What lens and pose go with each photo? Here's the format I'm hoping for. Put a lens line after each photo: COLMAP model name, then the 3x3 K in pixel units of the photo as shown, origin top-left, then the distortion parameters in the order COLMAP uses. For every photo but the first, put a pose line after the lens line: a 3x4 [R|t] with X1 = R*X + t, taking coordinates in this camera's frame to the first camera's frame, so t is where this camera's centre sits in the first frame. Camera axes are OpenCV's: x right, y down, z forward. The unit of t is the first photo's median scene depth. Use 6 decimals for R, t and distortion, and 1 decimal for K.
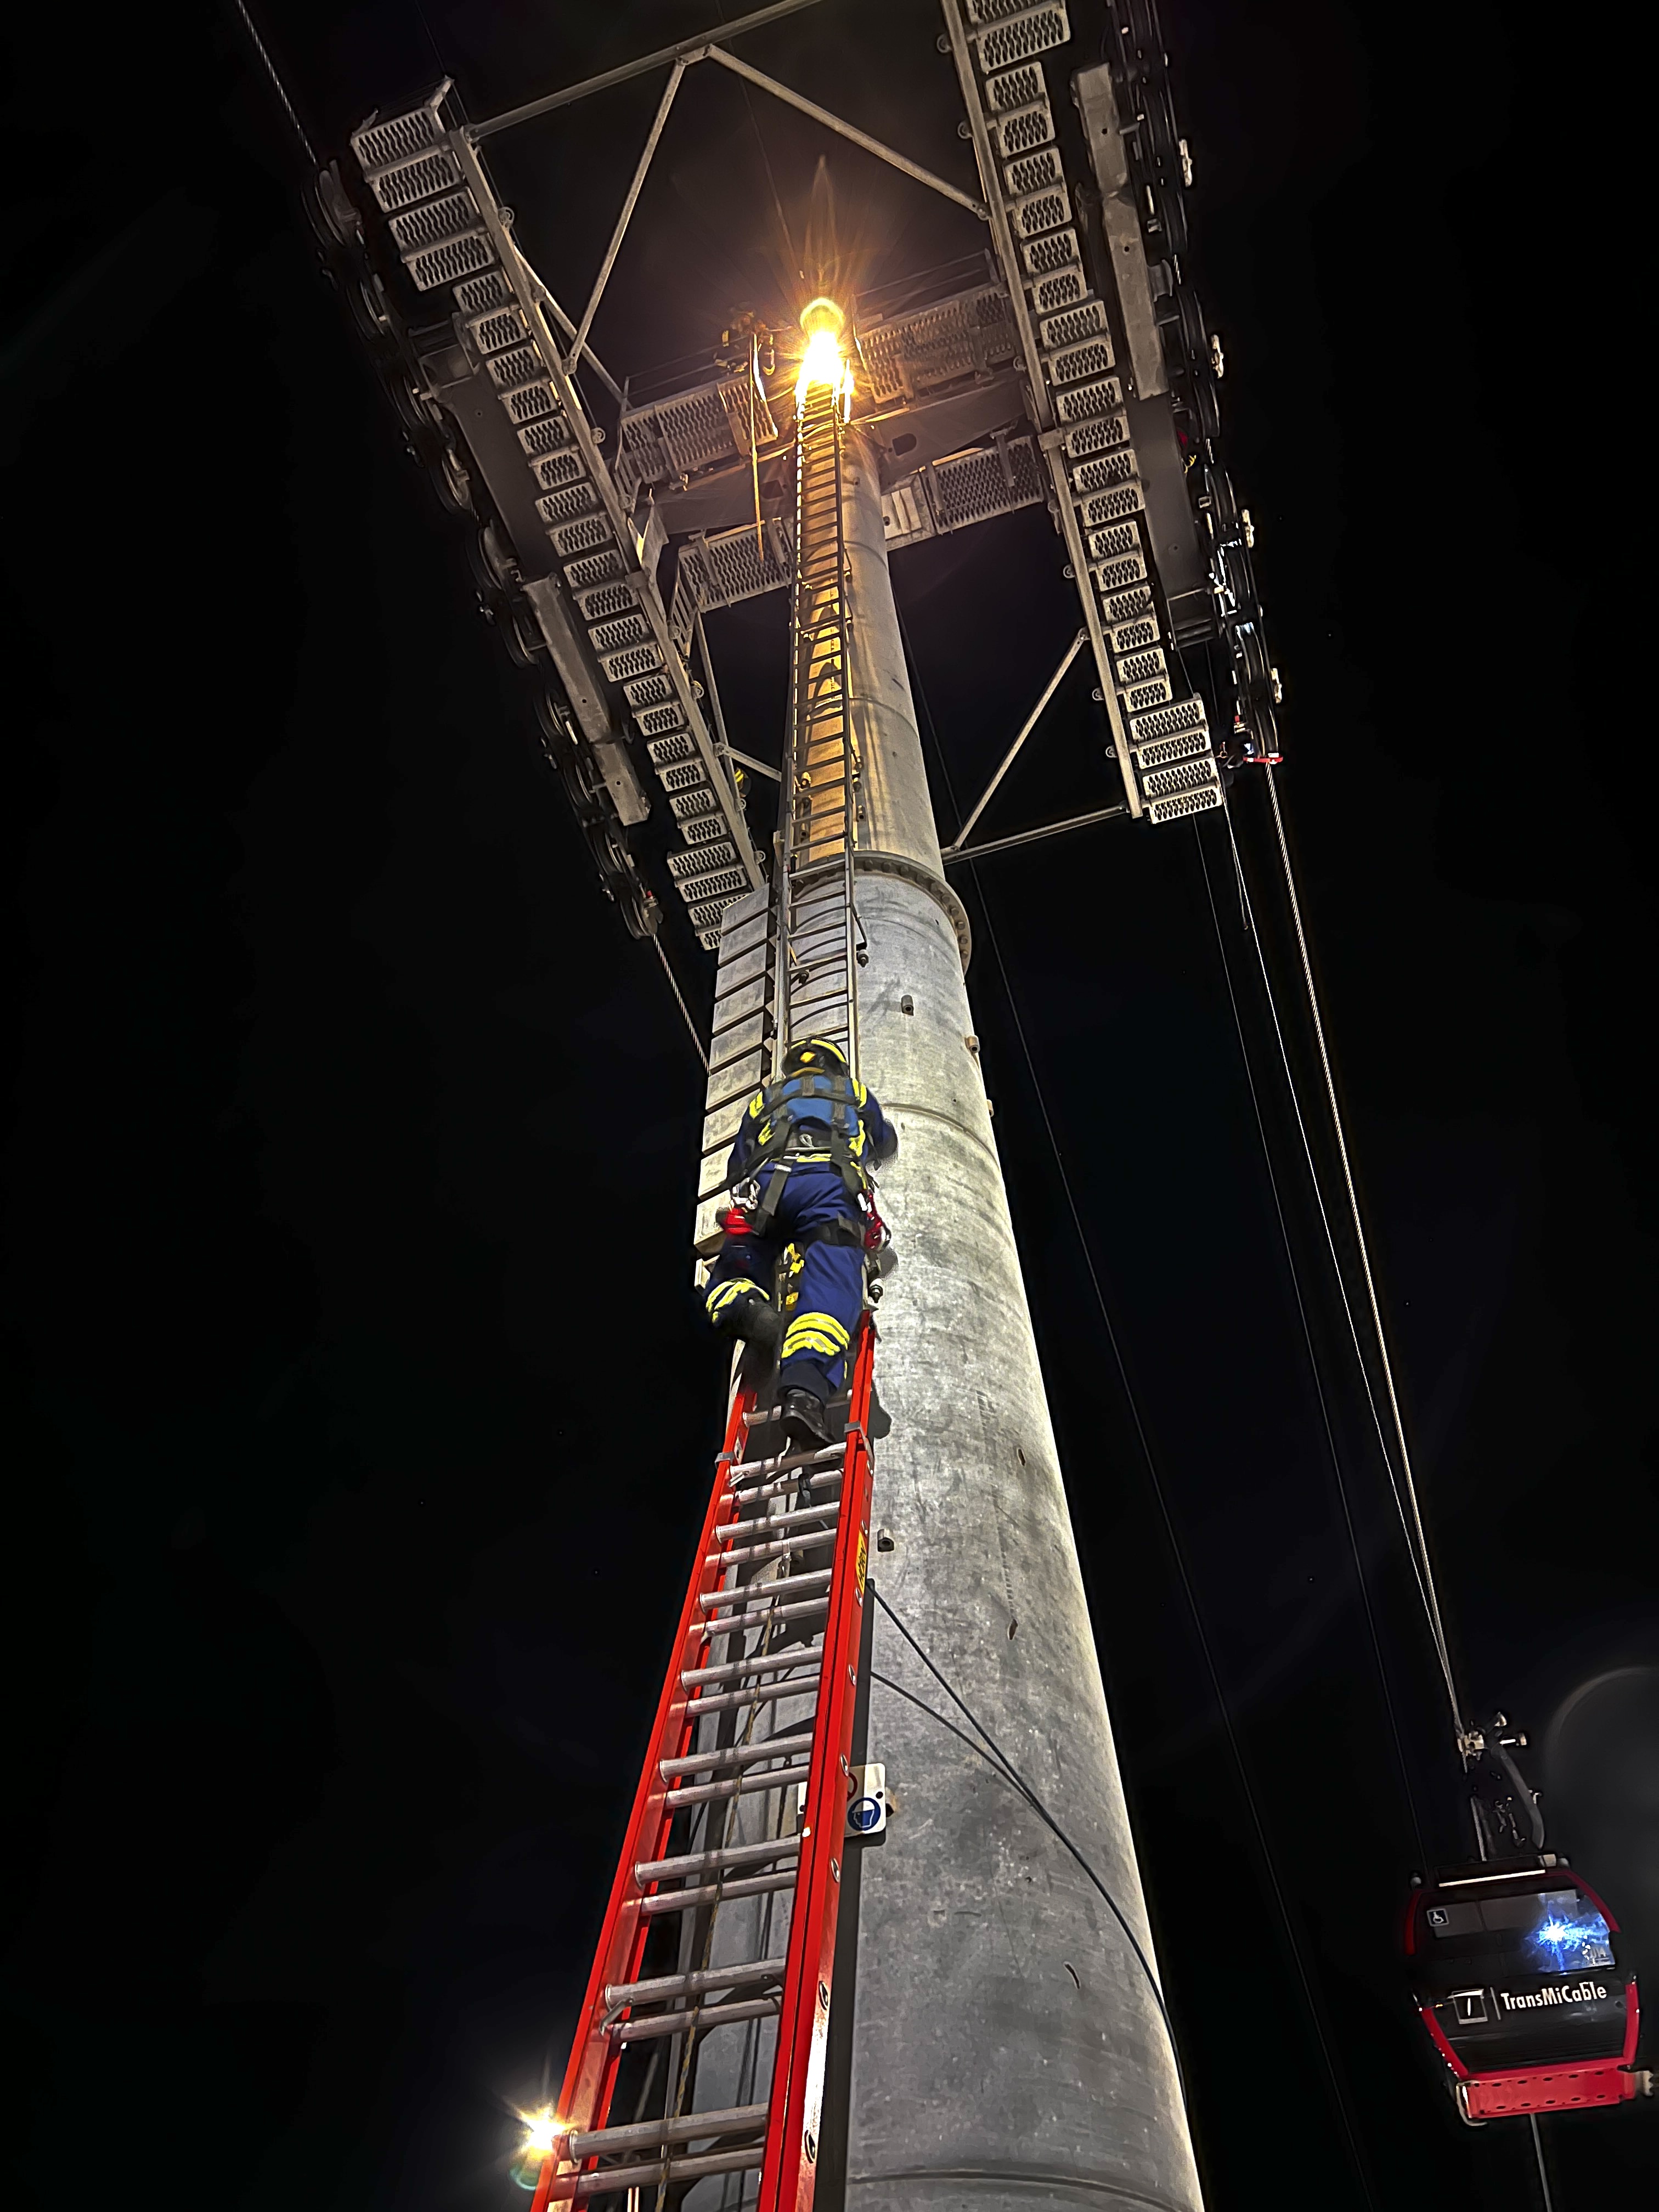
lens RADIAL K [[1627.4, 0, 795.6], [0, 1627.4, 1091.3], [0, 0, 1]] dist [-0.003018, -0.005209]
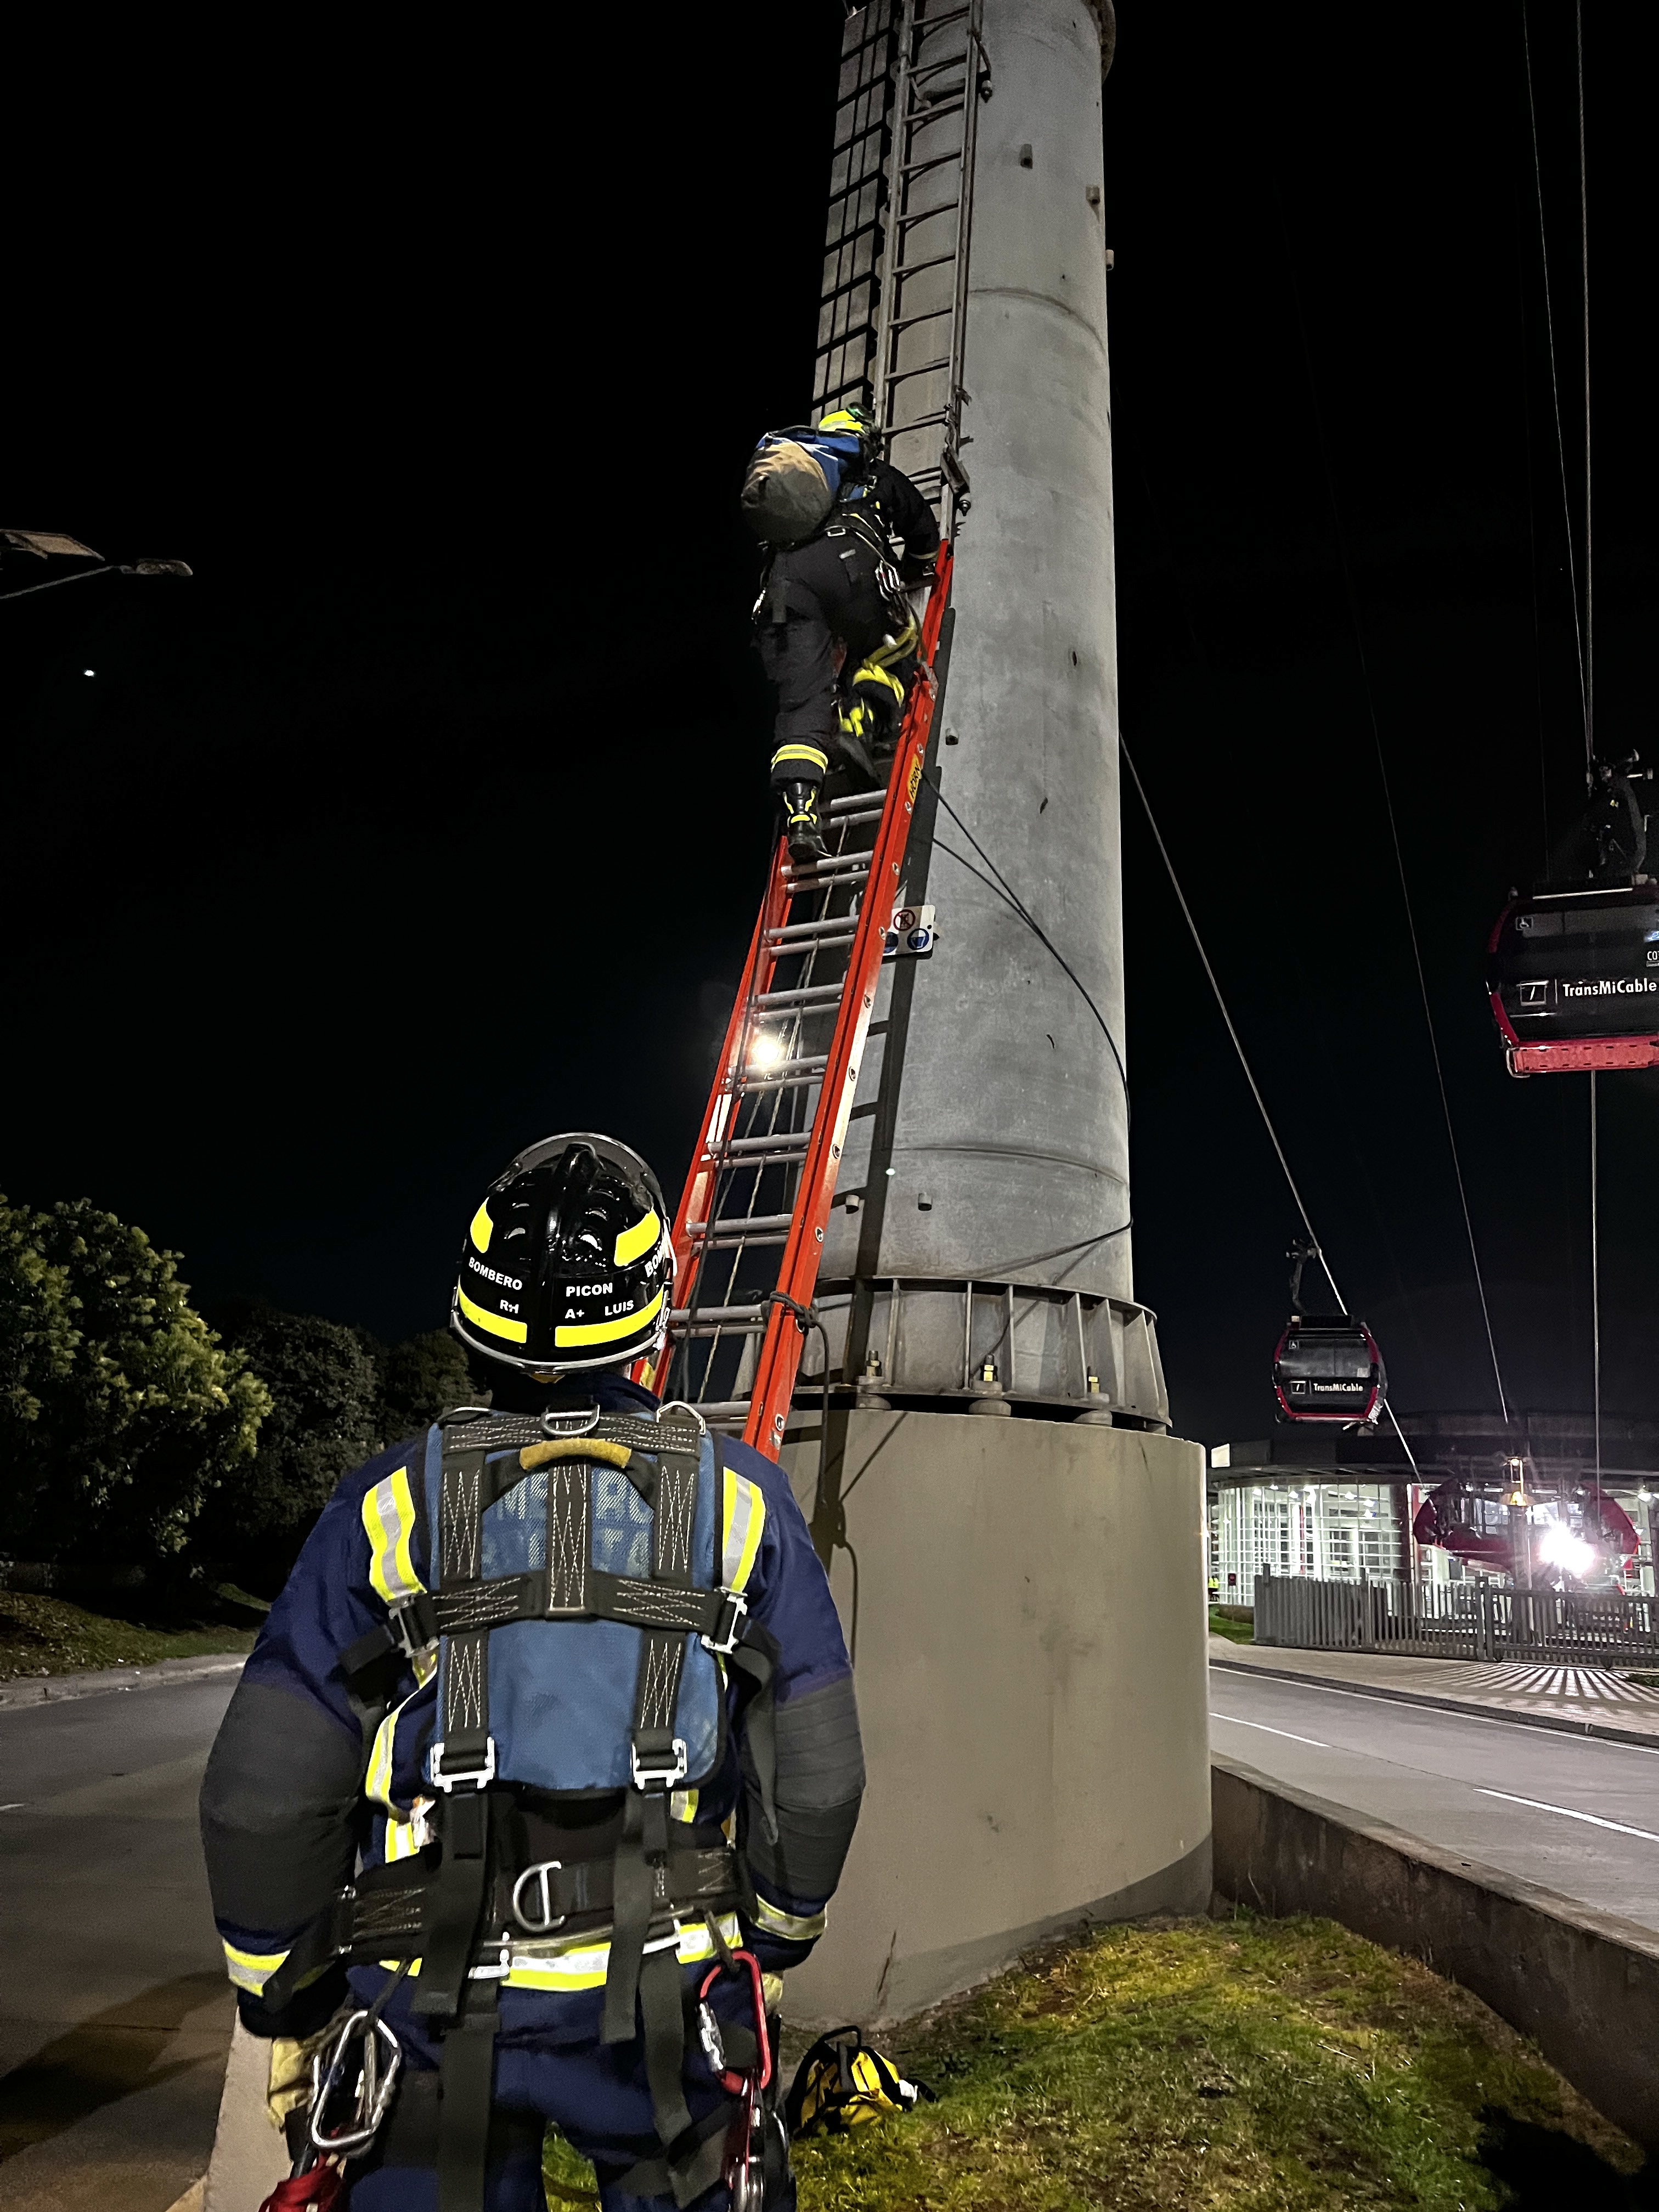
lens RADIAL K [[1665.4, 0, 829.5], [0, 1665.4, 1106.0], [0, 0, 1]] dist [0.052550, 0.003202]
pose [[0.994655, 0.029988, -0.098802, 0.097838], [0.032103, 0.819649, 0.571966, -0.246923], [0.098135, -0.572081, 0.814305, -0.264626]]
